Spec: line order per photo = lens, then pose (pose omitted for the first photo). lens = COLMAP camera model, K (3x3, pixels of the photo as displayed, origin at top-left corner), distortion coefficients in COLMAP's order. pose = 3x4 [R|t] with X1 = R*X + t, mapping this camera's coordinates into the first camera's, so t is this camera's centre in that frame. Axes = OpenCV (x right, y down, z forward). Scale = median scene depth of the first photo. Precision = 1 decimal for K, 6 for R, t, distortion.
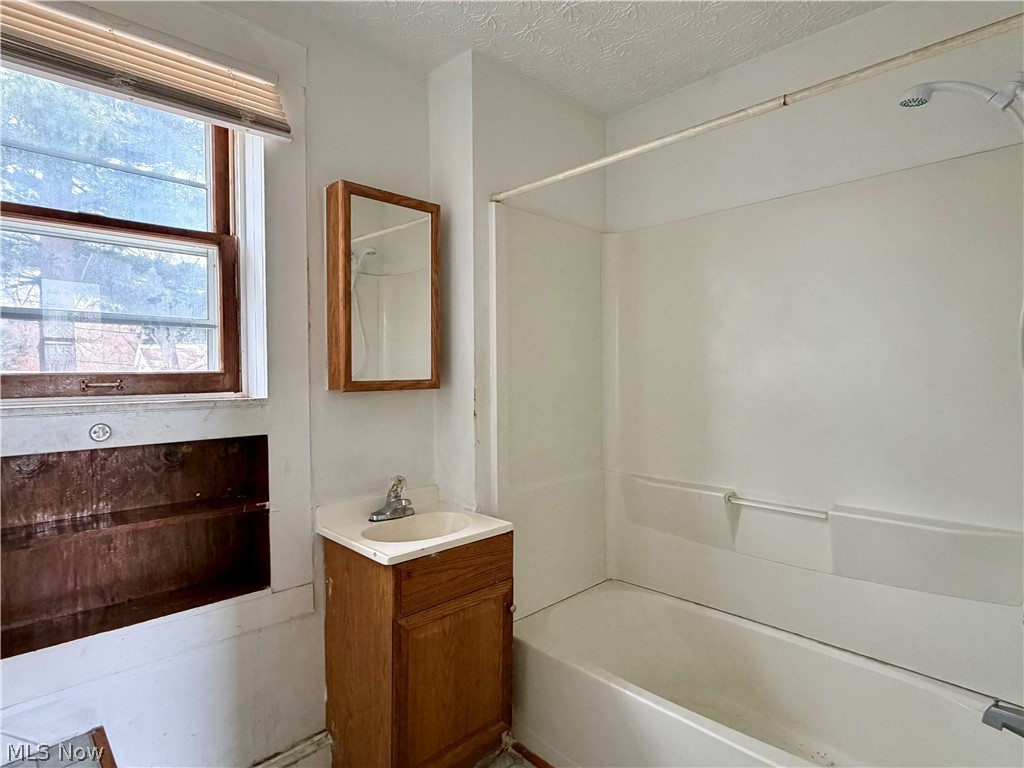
lens RADIAL K [[569.1, 0, 513.5], [0, 569.1, 384.3], [0, 0, 1]] dist [-0.001082, 0.000471]
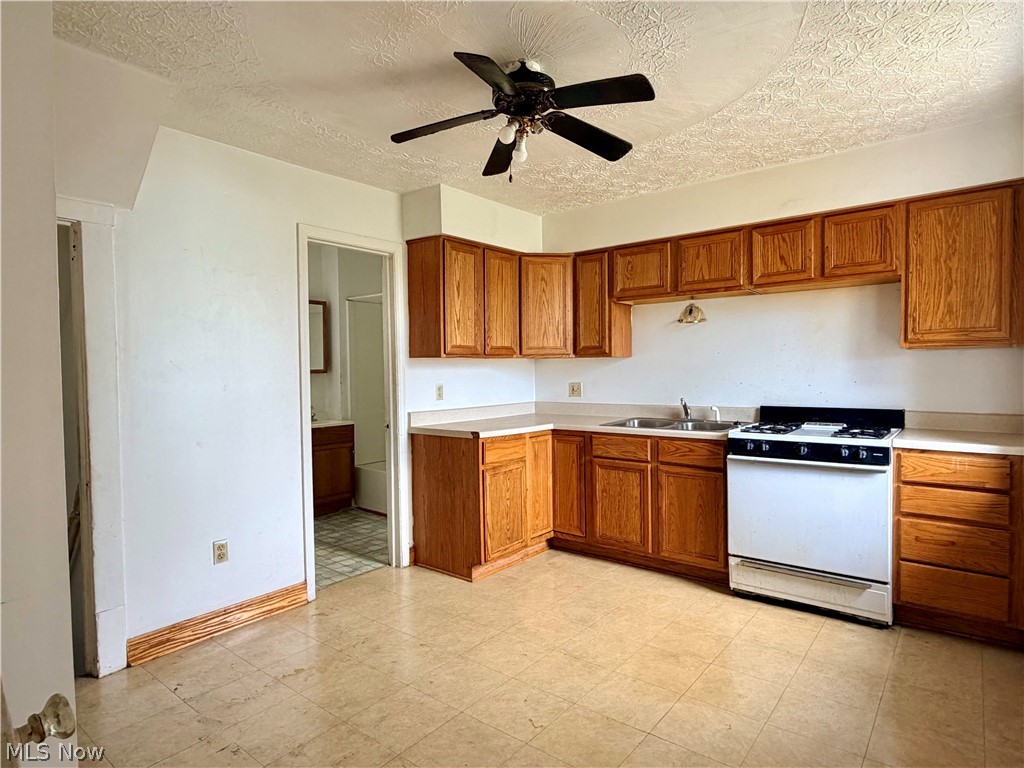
lens RADIAL K [[569.1, 0, 511.3], [0, 569.1, 384.4], [0, 0, 1]] dist [-0.001082, 0.000471]
pose [[0.991366, -0.010443, 0.130711, 0.360637], [0.010363, 0.999945, 0.001291, 0.063892], [-0.130717, 0.000074, 0.991420, -1.658782]]
